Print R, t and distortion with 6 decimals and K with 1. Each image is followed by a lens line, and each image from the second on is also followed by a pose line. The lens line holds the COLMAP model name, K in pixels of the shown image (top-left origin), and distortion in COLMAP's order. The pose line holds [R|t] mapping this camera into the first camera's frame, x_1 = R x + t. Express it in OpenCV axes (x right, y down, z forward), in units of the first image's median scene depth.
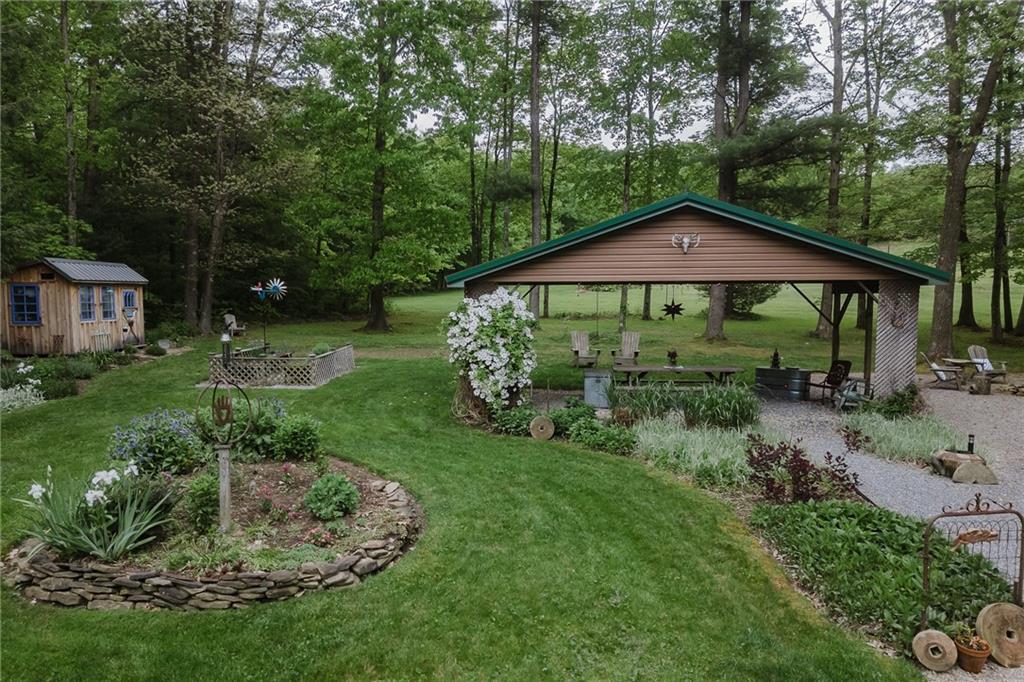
lens RADIAL K [[731.7, 0, 512.0], [0, 731.7, 341.0], [0, 0, 1]] dist [0.031430, -0.001168]
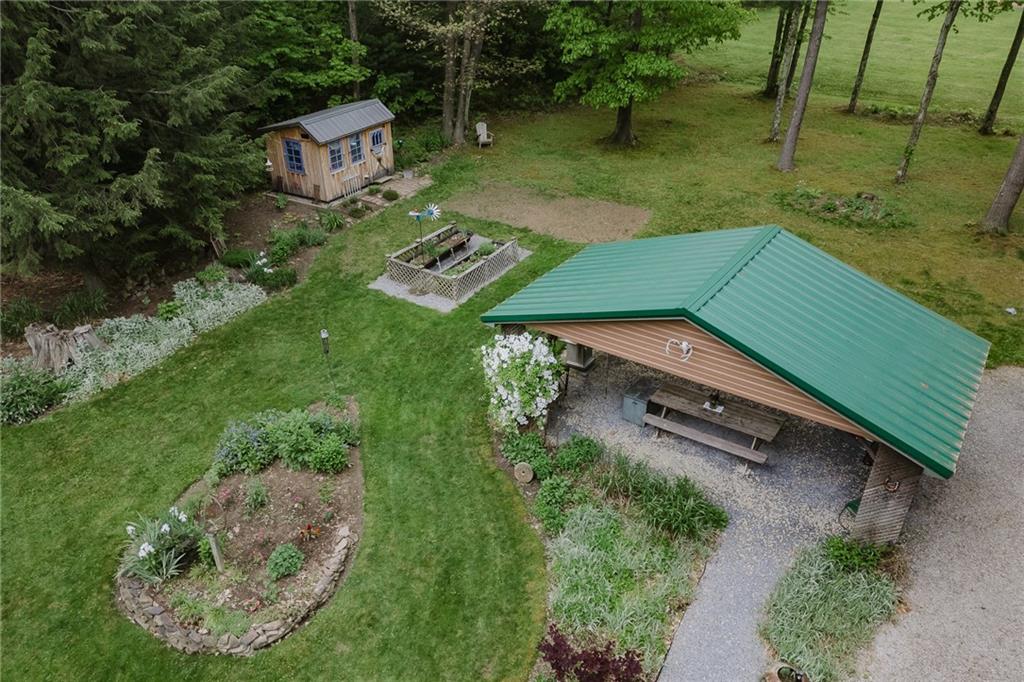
lens RADIAL K [[742.9, 0, 512.0], [0, 742.9, 341.0], [0, 0, 1]] dist [0.075766, -0.000137]
pose [[0.871121, 0.249682, -0.422856, 0.280711], [-0.033353, 0.889188, 0.456325, -0.362980], [0.489934, -0.383411, 0.782918, 0.064510]]
